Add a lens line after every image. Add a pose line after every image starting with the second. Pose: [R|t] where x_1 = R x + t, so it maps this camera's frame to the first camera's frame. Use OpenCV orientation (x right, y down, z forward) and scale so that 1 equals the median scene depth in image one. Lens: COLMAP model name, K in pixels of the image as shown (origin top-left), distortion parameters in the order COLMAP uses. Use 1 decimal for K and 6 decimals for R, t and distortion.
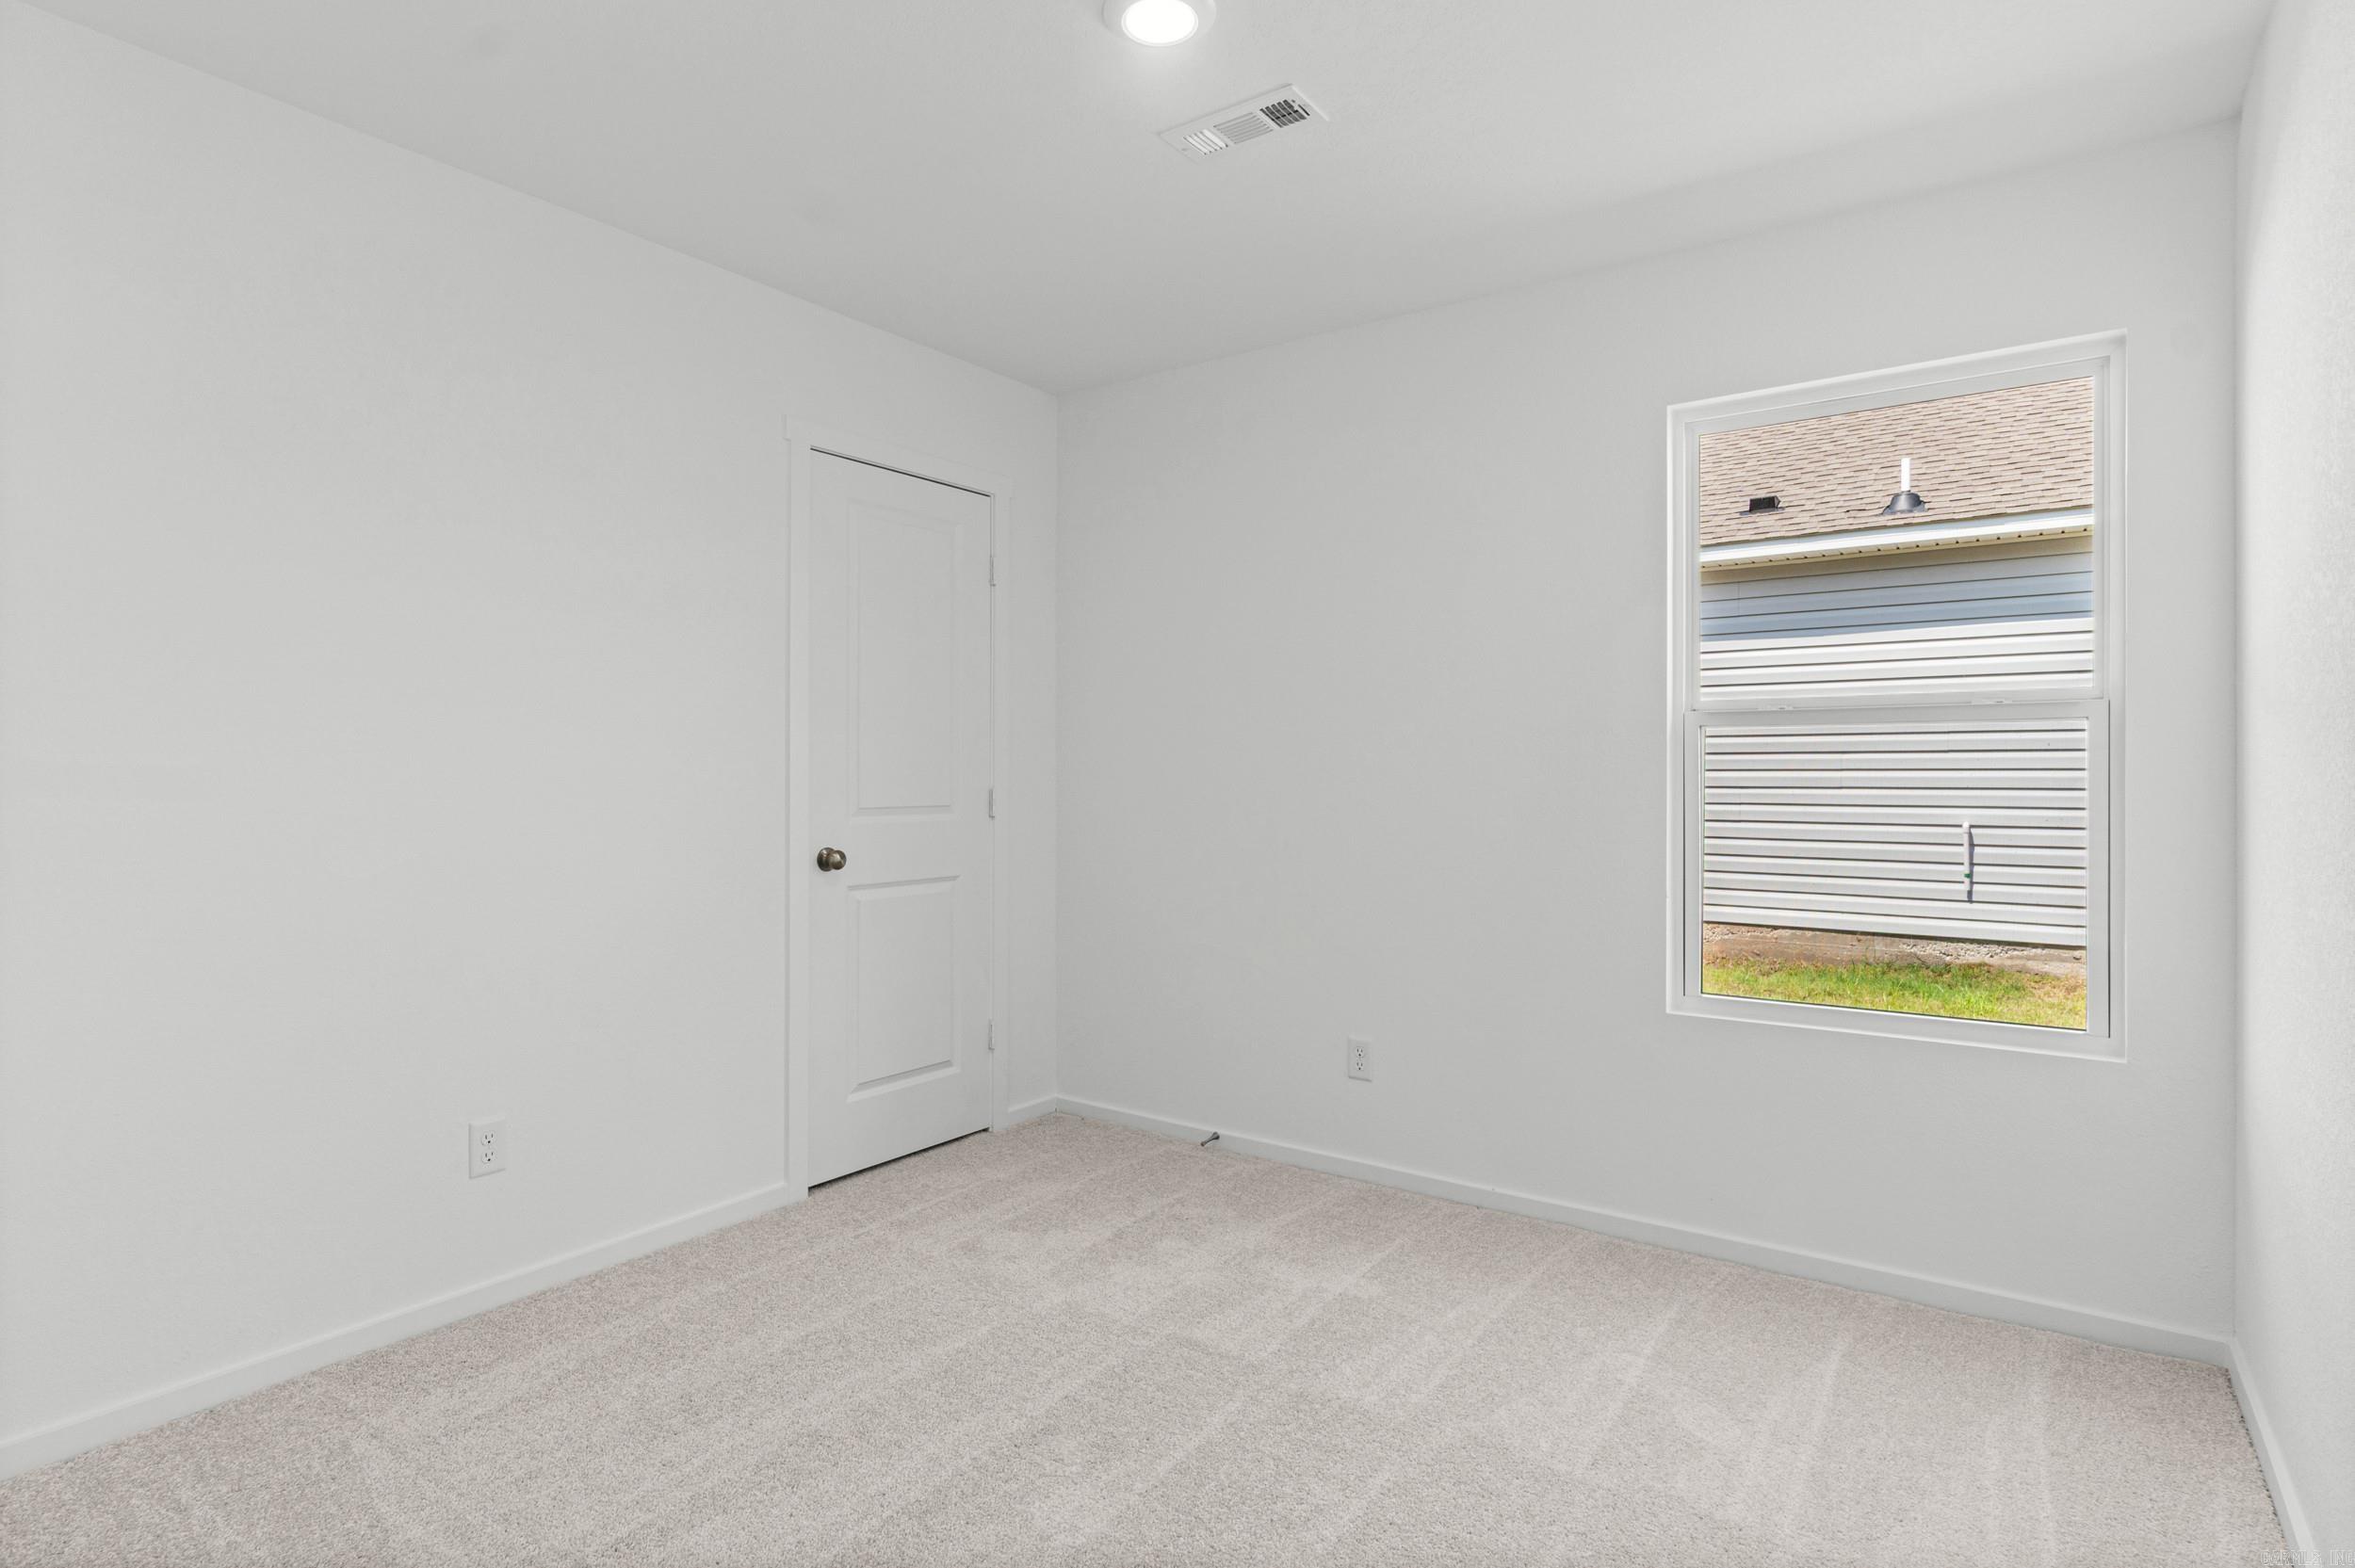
lens RADIAL K [[1190.2, 0, 1178.2], [0, 1190.2, 773.6], [0, 0, 1]] dist [-0.006147, 0.002983]
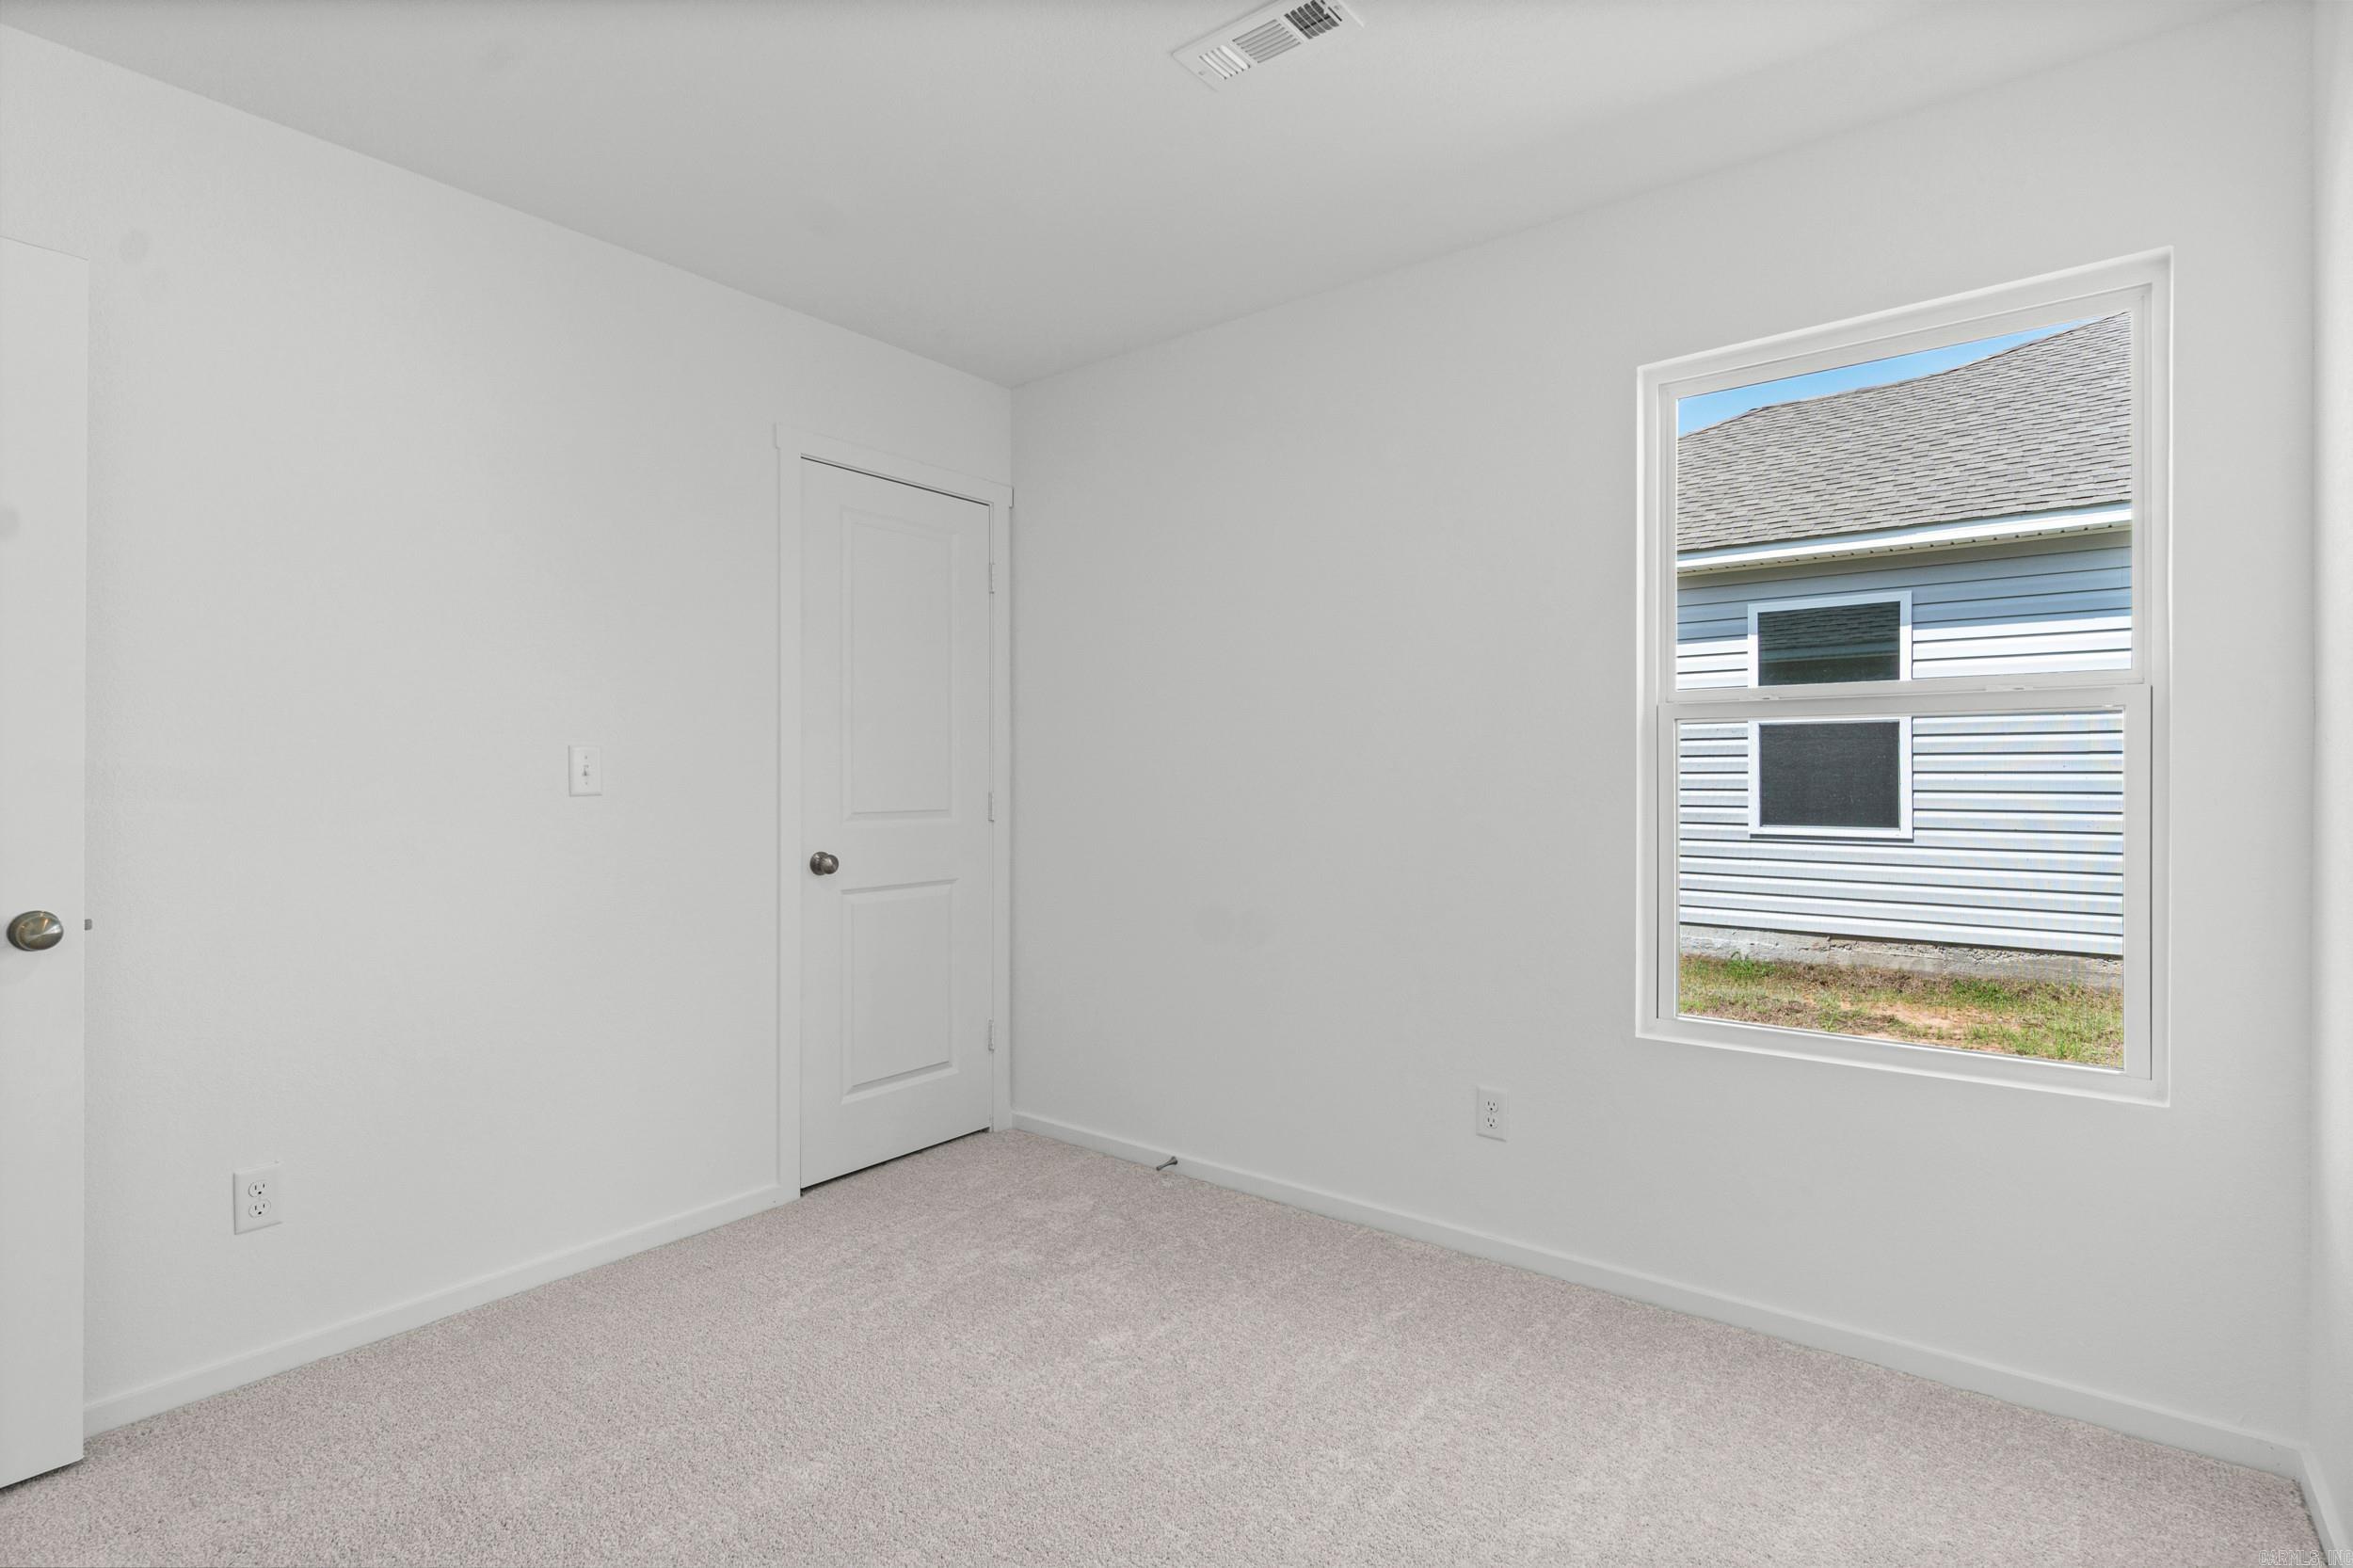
lens RADIAL K [[1108.2, 0, 1176.1], [0, 1108.2, 786.2], [0, 0, 1]] dist [-0.000812, 0.000907]
pose [[0.998364, -0.007602, -0.056677, 0.071212], [0.008118, 0.999928, 0.008886, 0.000278], [0.056605, -0.009332, 0.998353, 0.089825]]
